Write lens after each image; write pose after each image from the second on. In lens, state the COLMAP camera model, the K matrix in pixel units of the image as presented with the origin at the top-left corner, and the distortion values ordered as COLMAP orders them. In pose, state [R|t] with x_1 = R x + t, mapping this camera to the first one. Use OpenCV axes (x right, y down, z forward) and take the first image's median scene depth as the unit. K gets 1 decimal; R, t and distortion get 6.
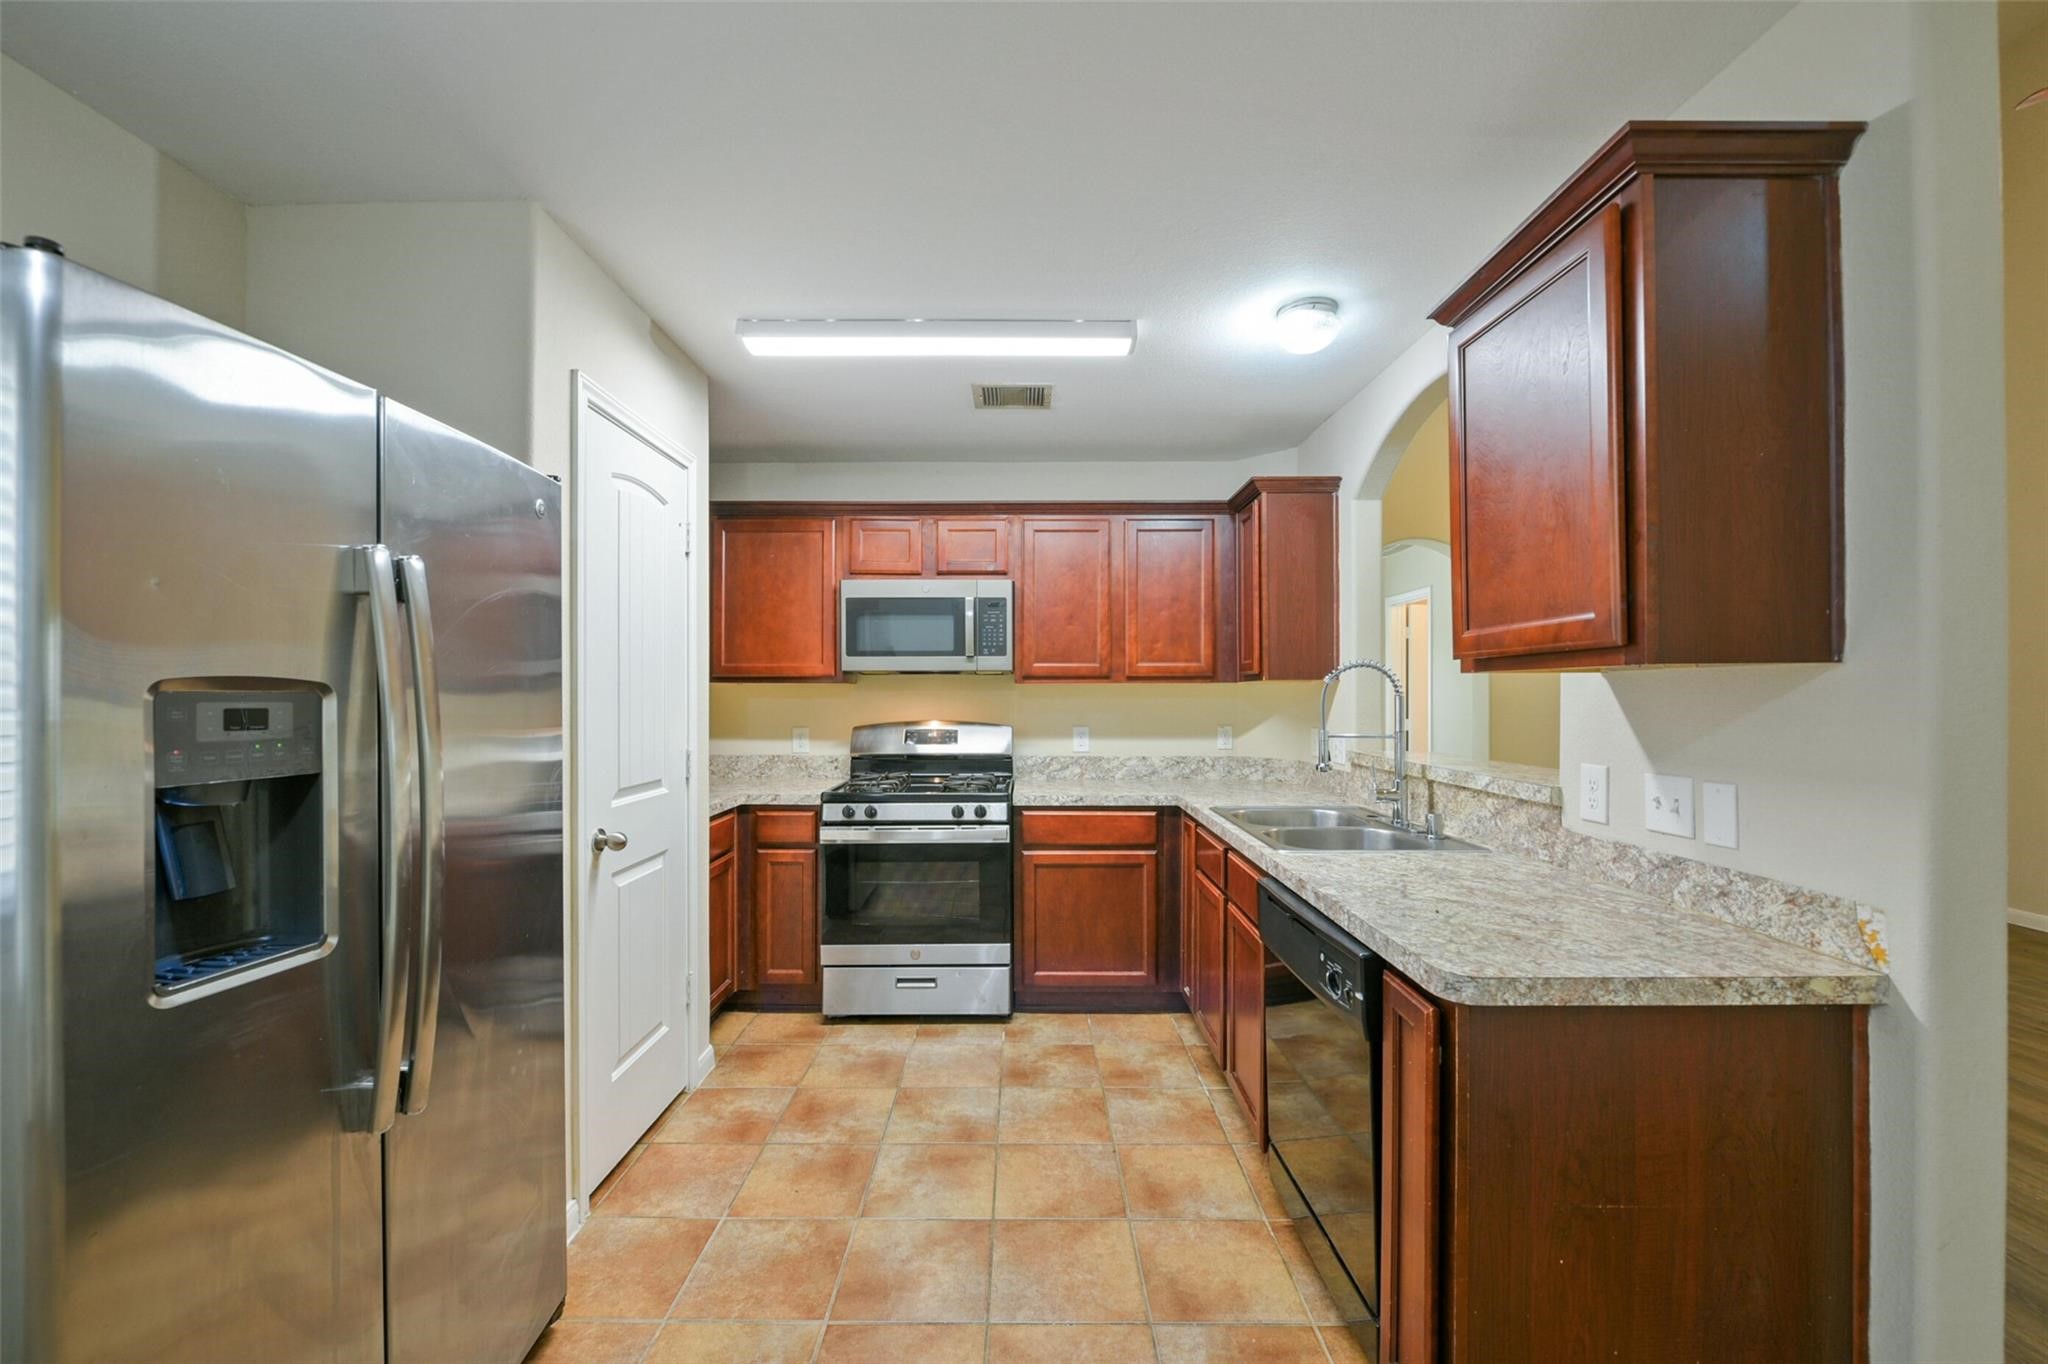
lens RADIAL K [[815.7, 0, 1022.2], [0, 815.7, 696.4], [0, 0, 1]] dist [-0.002252, -0.000096]
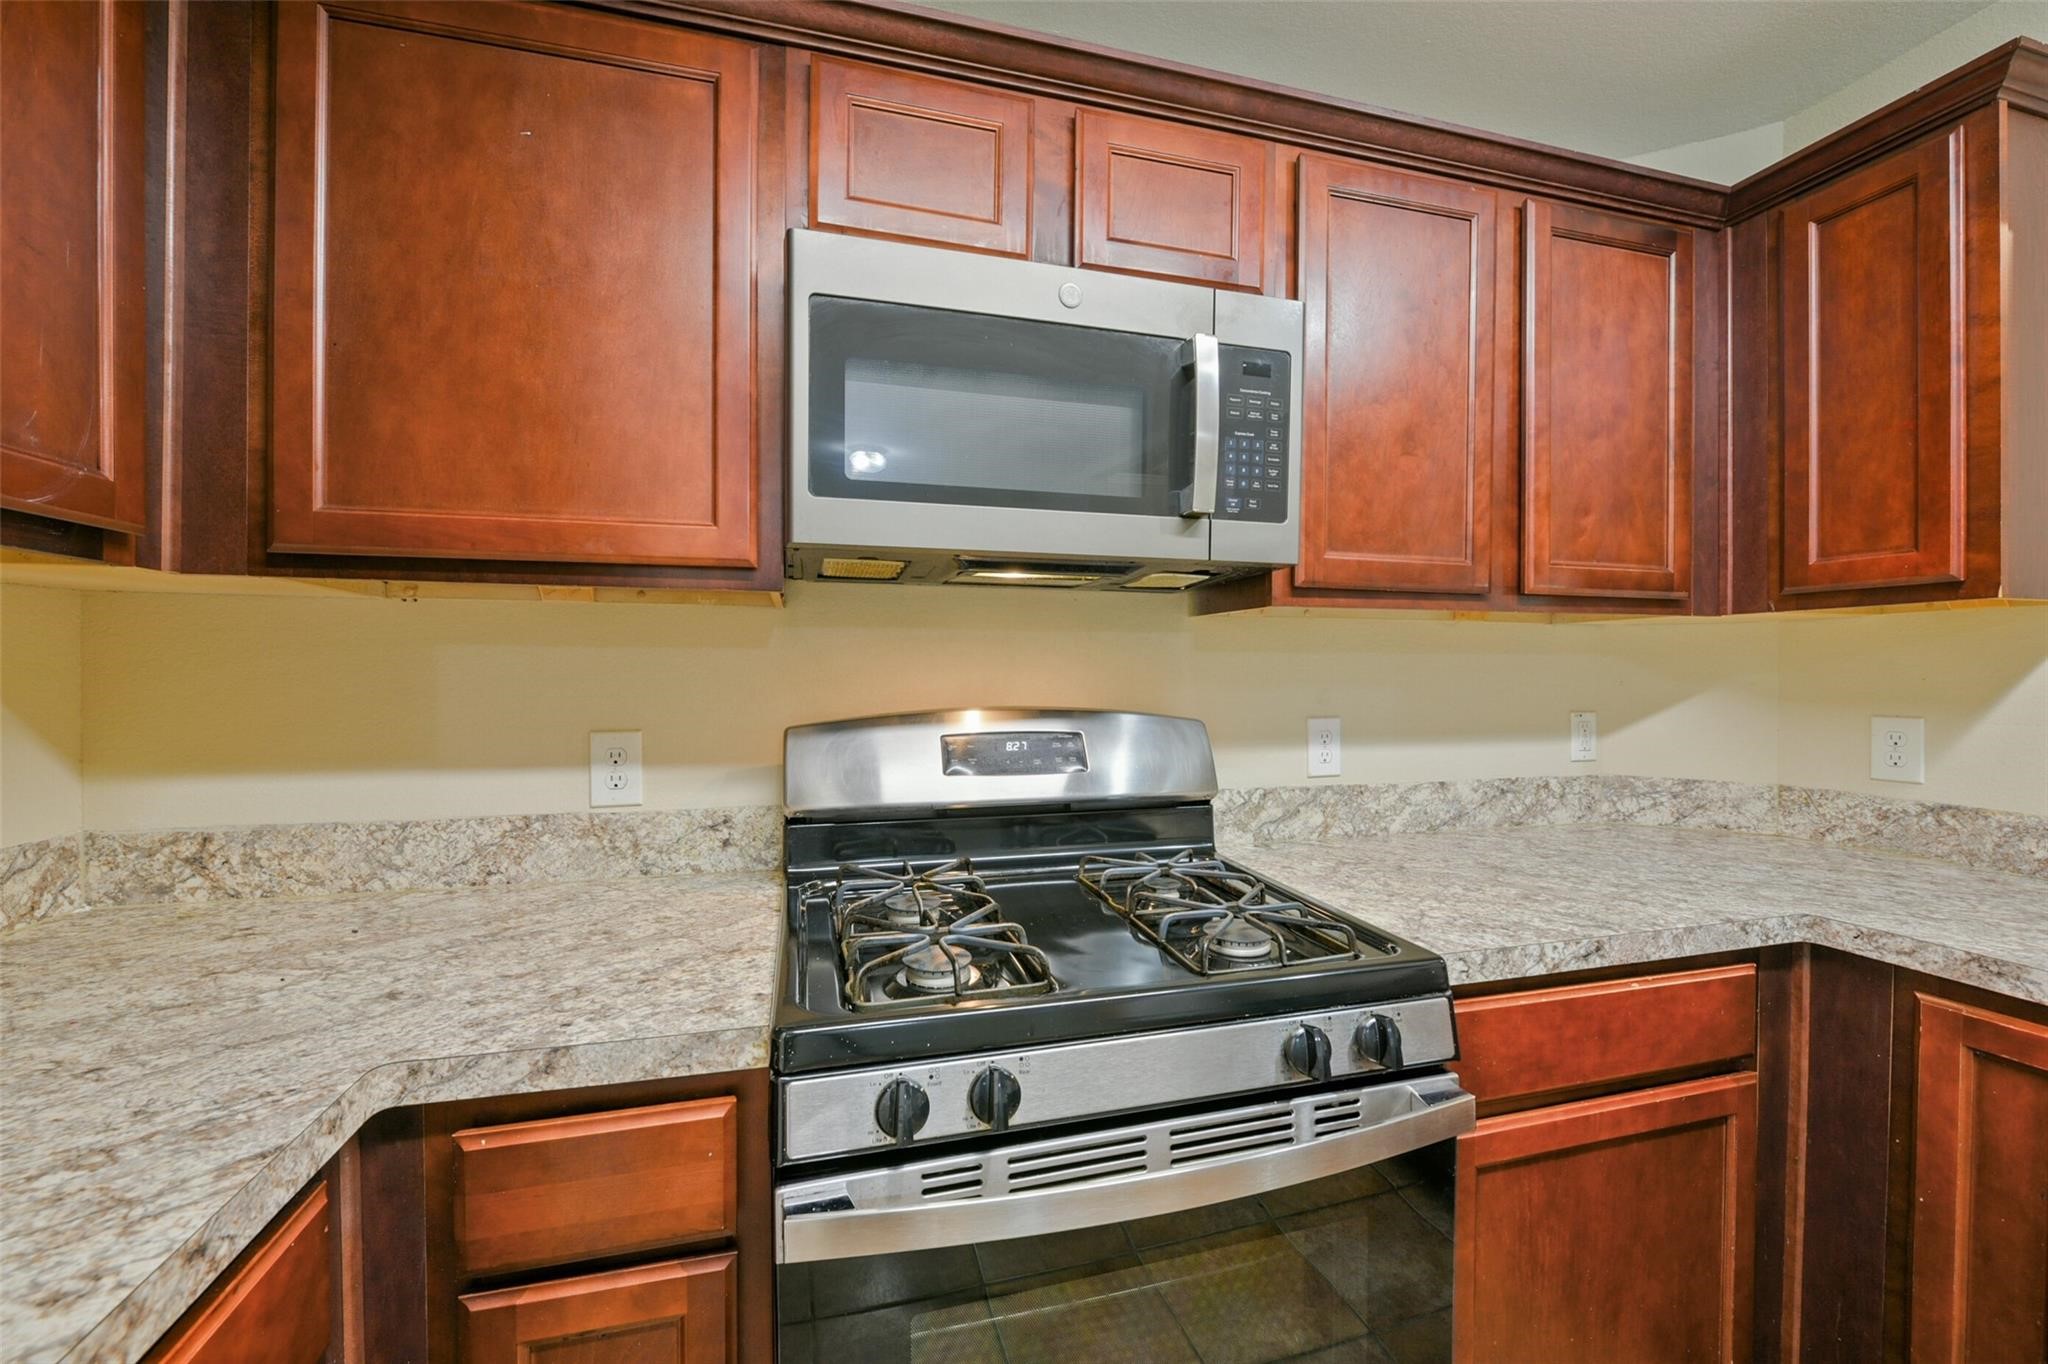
lens RADIAL K [[809.0, 0, 1024.0], [0, 809.0, 682.0], [0, 0, 1]] dist [-0.007917, -0.000155]
pose [[0.963416, -0.001115, 0.268008, -0.241500], [-0.001925, 0.999937, 0.011078, 0.016365], [-0.268004, -0.011189, 0.963353, 0.768357]]
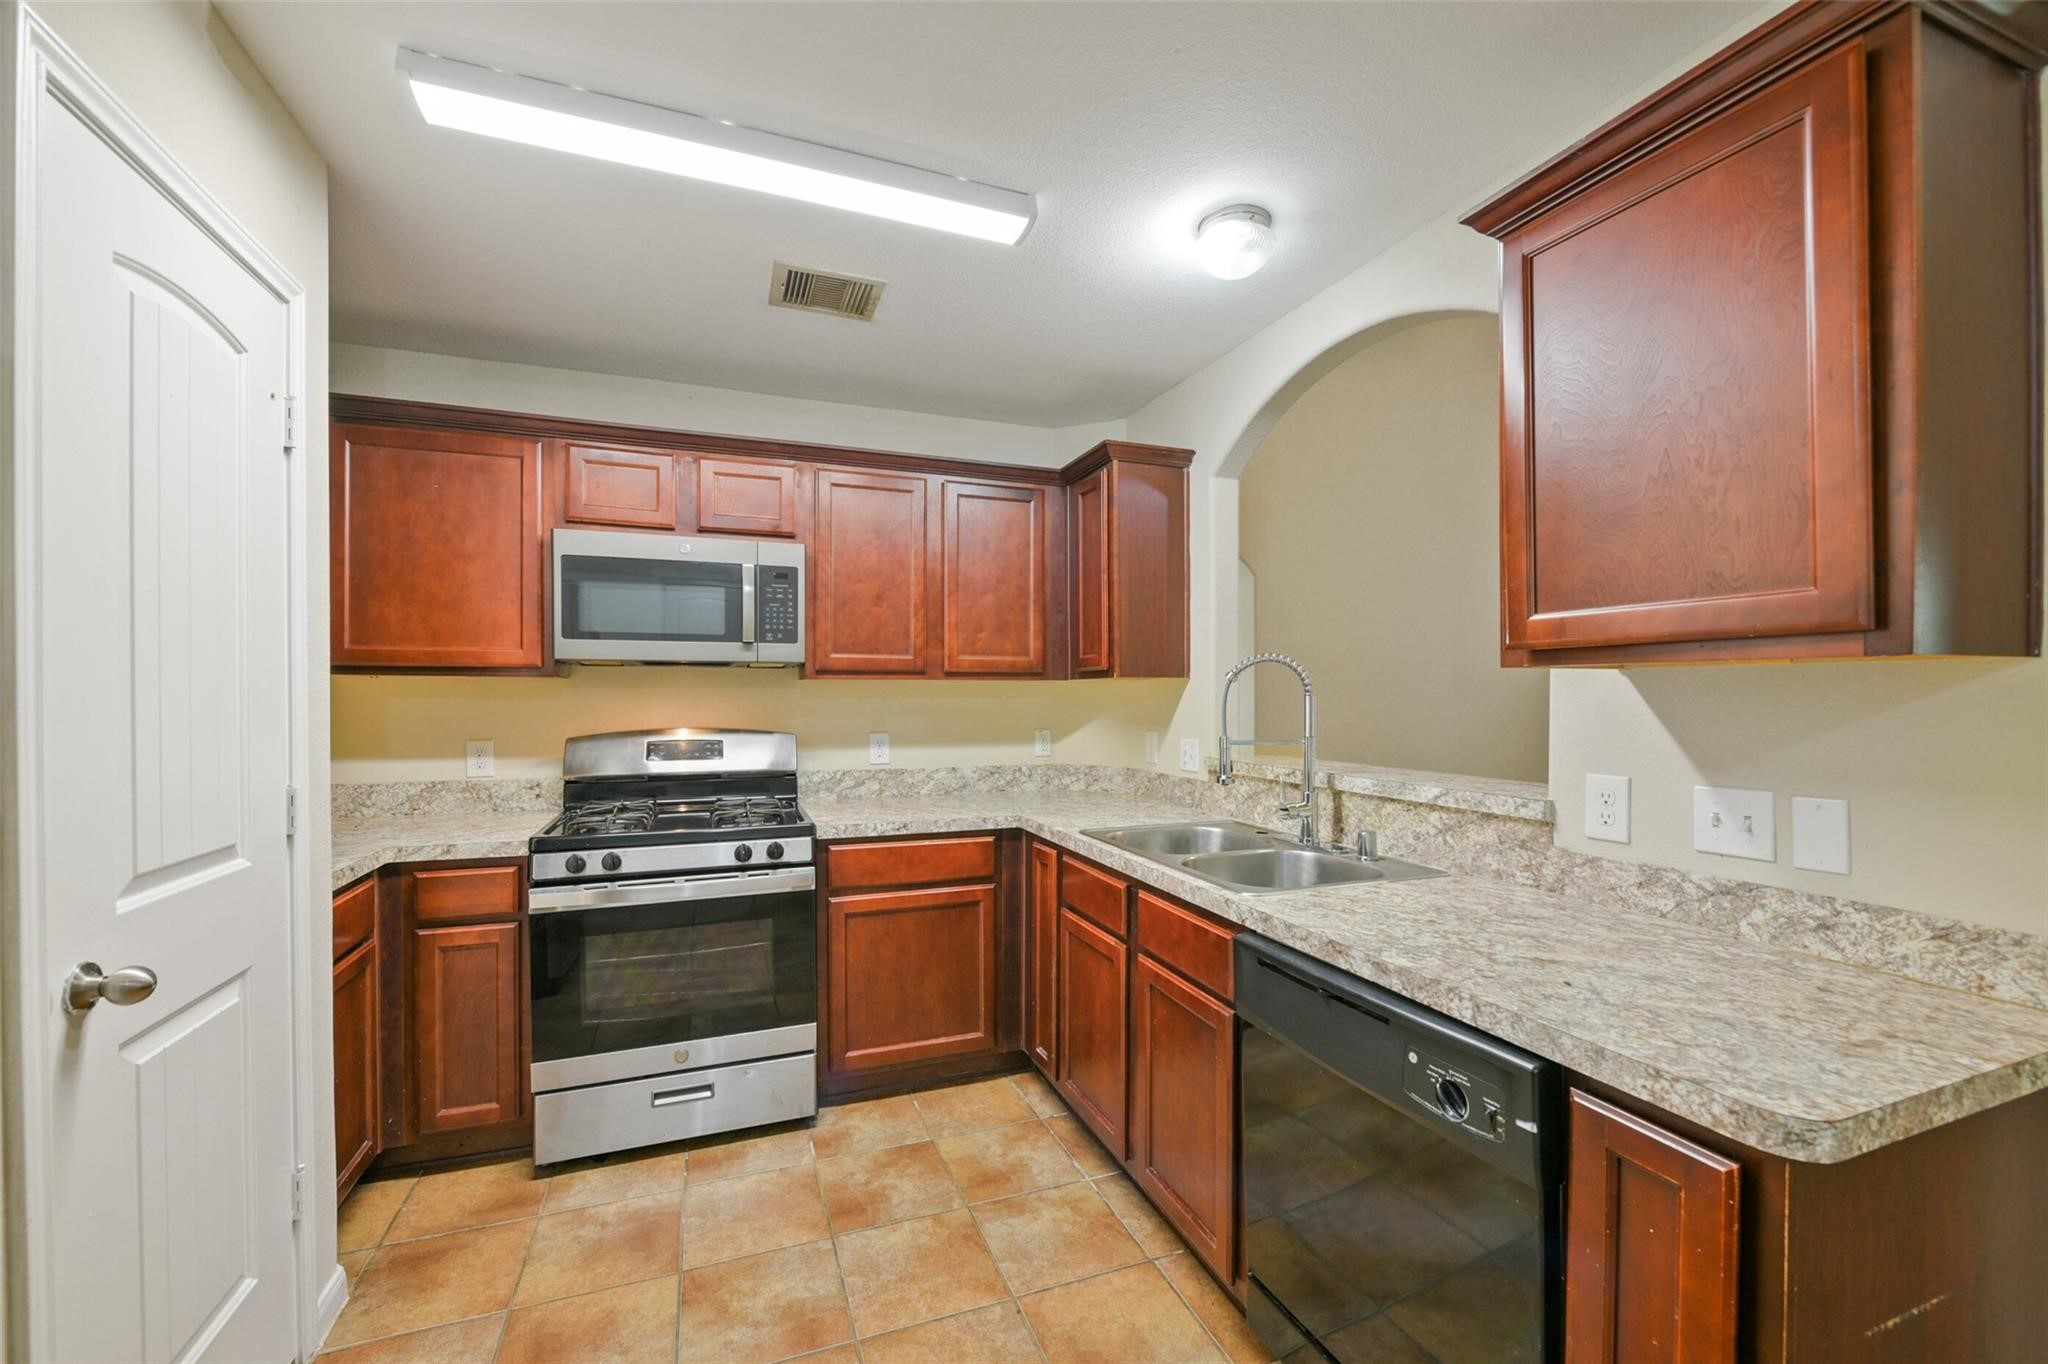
lens RADIAL K [[817.7, 0, 1015.7], [0, 817.7, 703.5], [0, 0, 1]] dist [-0.002044, -0.002387]
pose [[0.935973, -0.002534, 0.352063, -0.108205], [-0.000605, 0.999961, 0.008805, 0.000200], [-0.352071, -0.008454, 0.935935, 0.227283]]
